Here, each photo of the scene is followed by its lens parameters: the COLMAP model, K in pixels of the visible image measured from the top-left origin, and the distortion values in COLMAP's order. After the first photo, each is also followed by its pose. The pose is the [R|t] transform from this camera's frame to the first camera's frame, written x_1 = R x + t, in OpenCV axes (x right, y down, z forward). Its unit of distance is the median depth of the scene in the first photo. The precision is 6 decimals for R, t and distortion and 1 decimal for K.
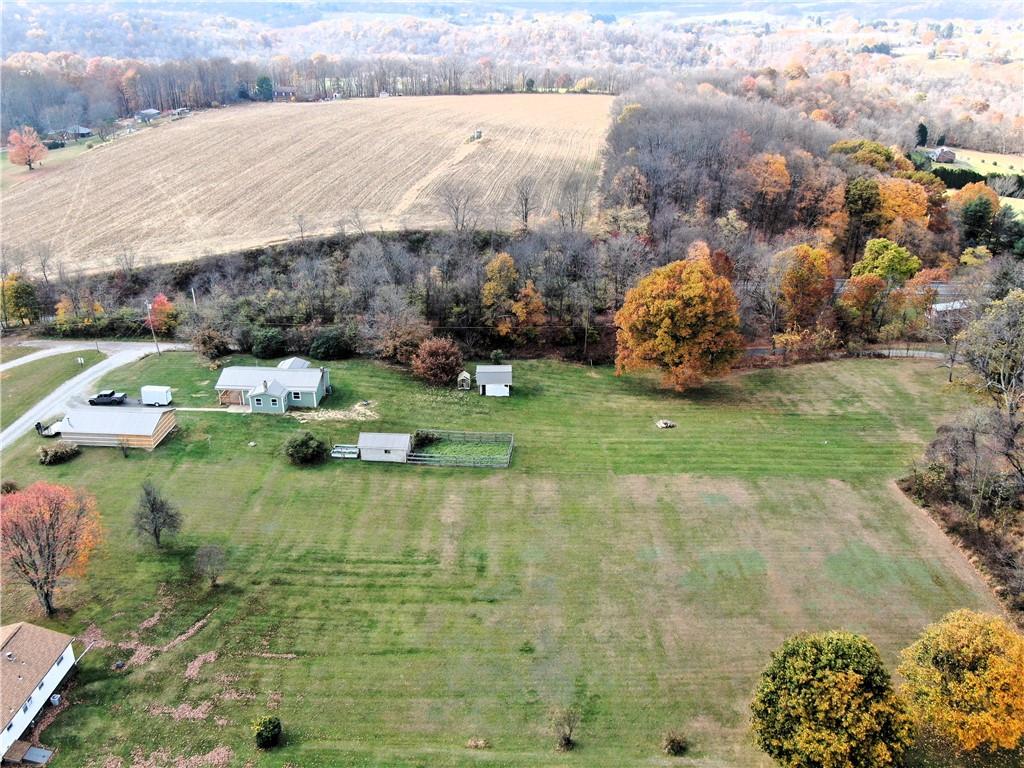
lens RADIAL K [[916.6, 0, 512.0], [0, 916.6, 384.0], [0, 0, 1]] dist [-0.021610, -0.009037]
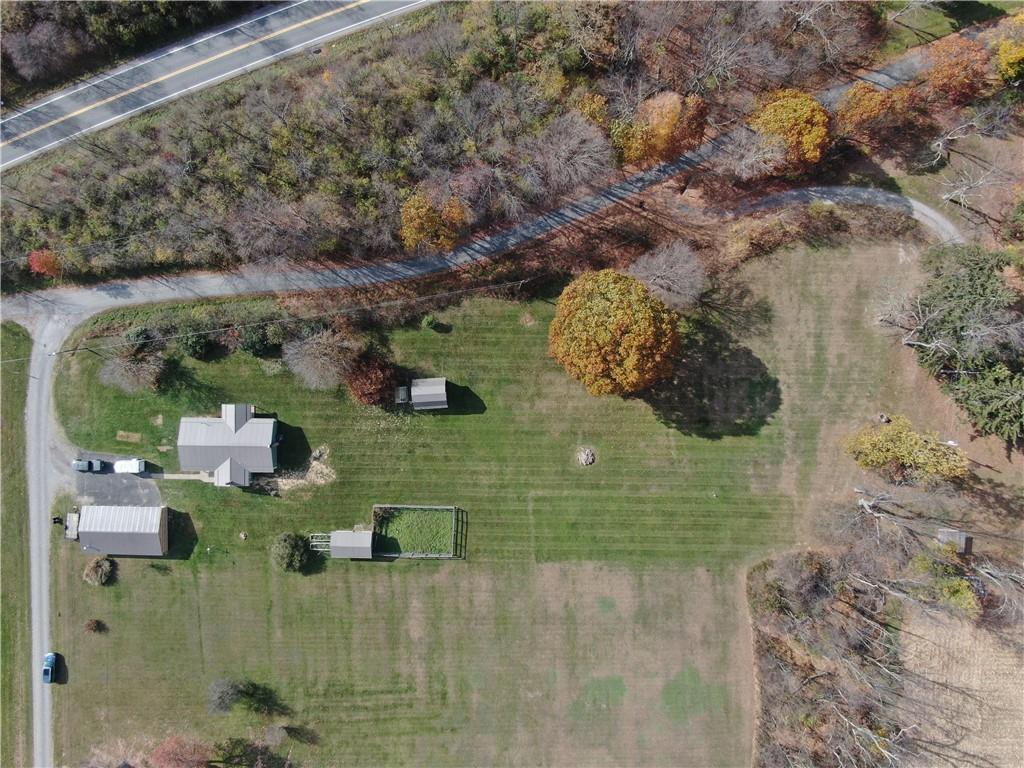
lens RADIAL K [[725.6, 0, 512.0], [0, 725.6, 384.0], [0, 0, 1]] dist [-0.013364, -0.010052]
pose [[0.998852, -0.047176, -0.008357, 0.117843], [0.025479, 0.375322, 0.926544, -1.133542], [-0.040574, -0.925693, 0.376093, 1.013763]]
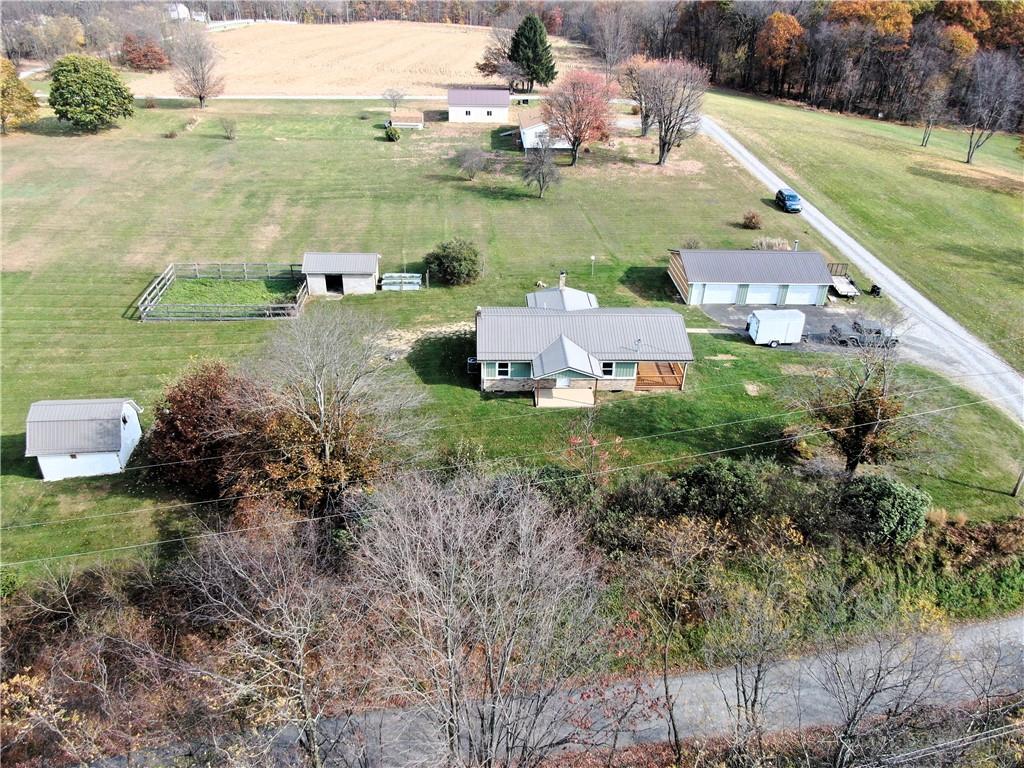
lens RADIAL K [[725.6, 0, 512.0], [0, 725.6, 384.0], [0, 0, 1]] dist [-0.013364, -0.010052]
pose [[-0.993642, 0.029620, -0.108618, -0.251395], [-0.072836, 0.566552, 0.820801, -0.430240], [0.085850, 0.823494, -0.560792, 1.715426]]
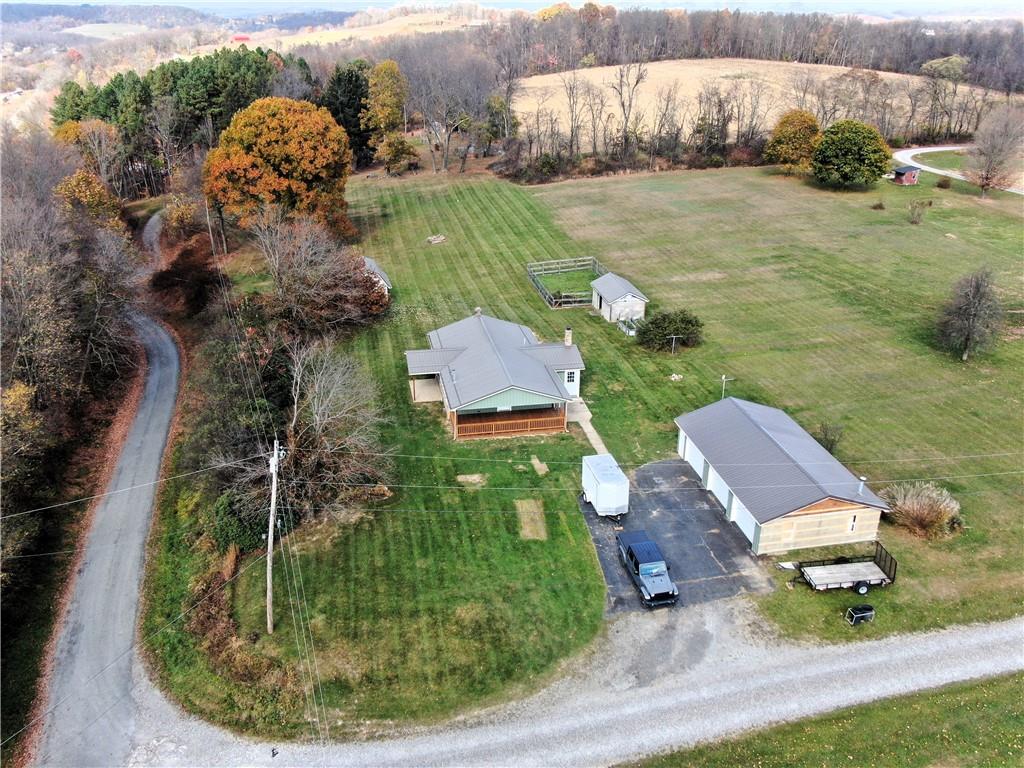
lens RADIAL K [[847.8, 0, 512.0], [0, 847.8, 384.0], [0, 0, 1]] dist [0.009941, -0.060714]
pose [[-0.248492, -0.395014, 0.884430, -0.958430], [0.392881, 0.793488, 0.464781, -0.302109], [-0.885379, 0.462970, -0.041981, 1.407785]]
